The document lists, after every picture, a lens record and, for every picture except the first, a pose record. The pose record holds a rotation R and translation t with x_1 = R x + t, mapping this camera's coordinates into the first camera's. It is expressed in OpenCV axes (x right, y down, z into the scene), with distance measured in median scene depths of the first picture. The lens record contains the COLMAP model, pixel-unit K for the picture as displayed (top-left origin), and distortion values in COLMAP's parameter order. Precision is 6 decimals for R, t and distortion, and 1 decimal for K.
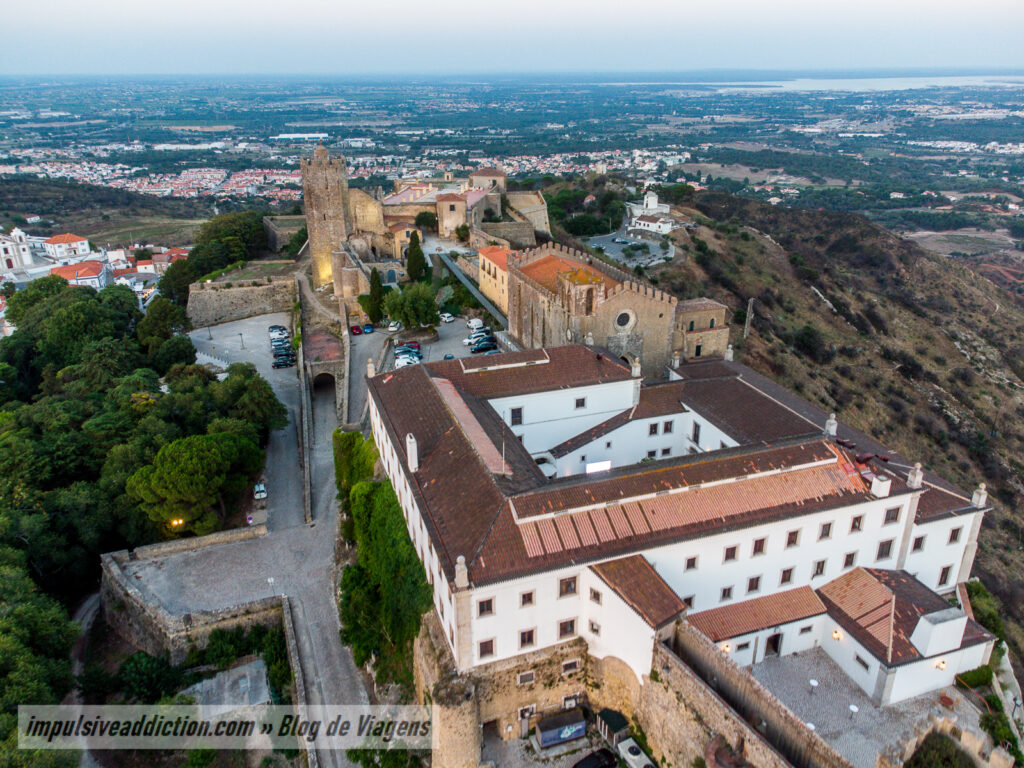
lens RADIAL K [[748.3, 0, 514.0], [0, 748.3, 388.2], [0, 0, 1]] dist [0.011622, 0.013501]
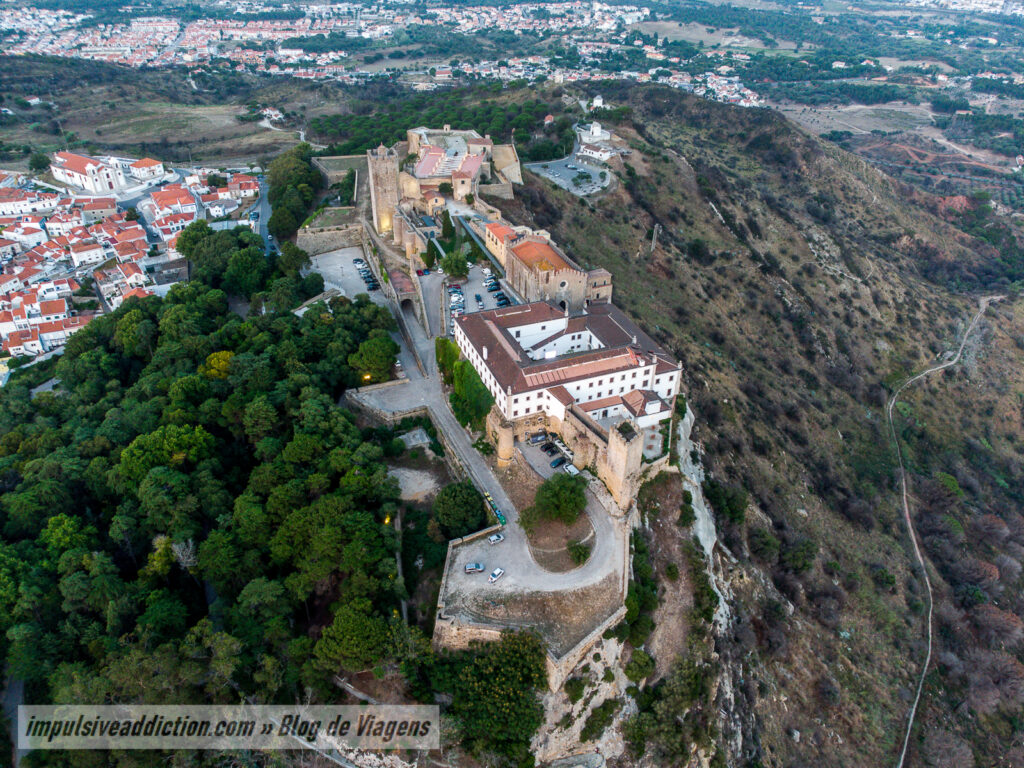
lens RADIAL K [[748.3, 0, 513.9], [0, 748.3, 382.3], [0, 0, 1]] dist [0.011622, 0.013501]
pose [[0.998423, -0.011704, 0.054903, -0.036831], [0.001189, 0.982216, 0.187750, -0.067491], [-0.056124, -0.187388, 0.980681, -0.364798]]
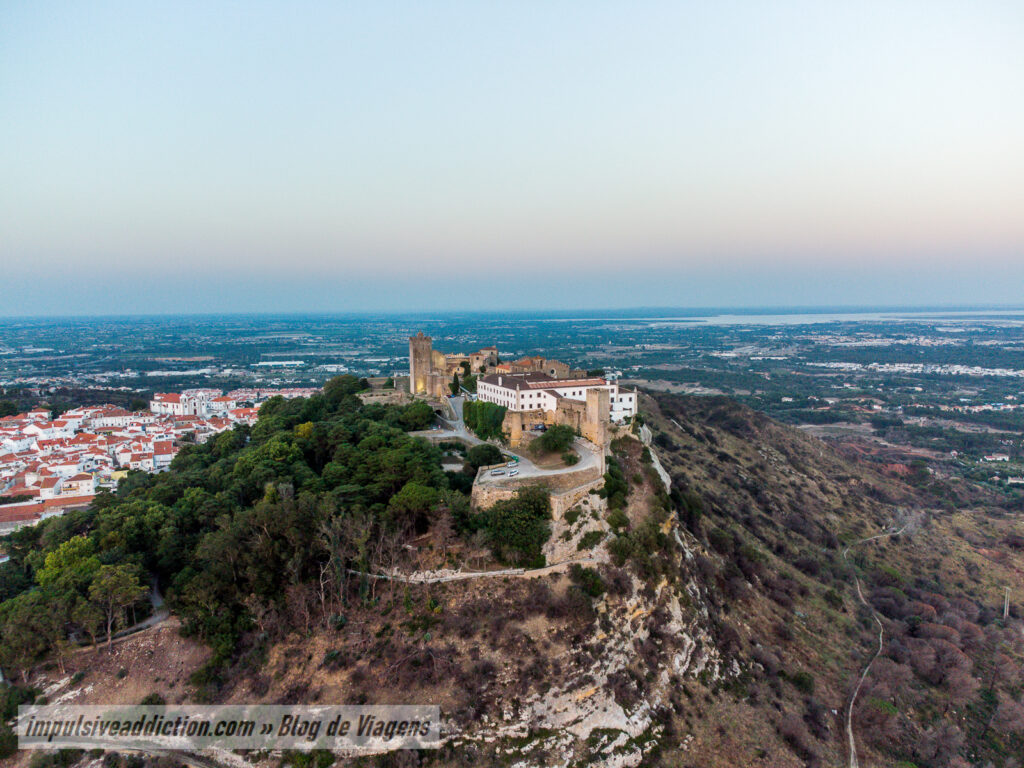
lens RADIAL K [[748.3, 0, 512.6], [0, 748.3, 391.3], [0, 0, 1]] dist [0.011622, 0.013501]
pose [[0.997925, -0.012437, 0.063170, -0.065963], [0.030058, 0.957671, -0.286292, 0.265664], [-0.056936, 0.287597, 0.956058, -0.591483]]
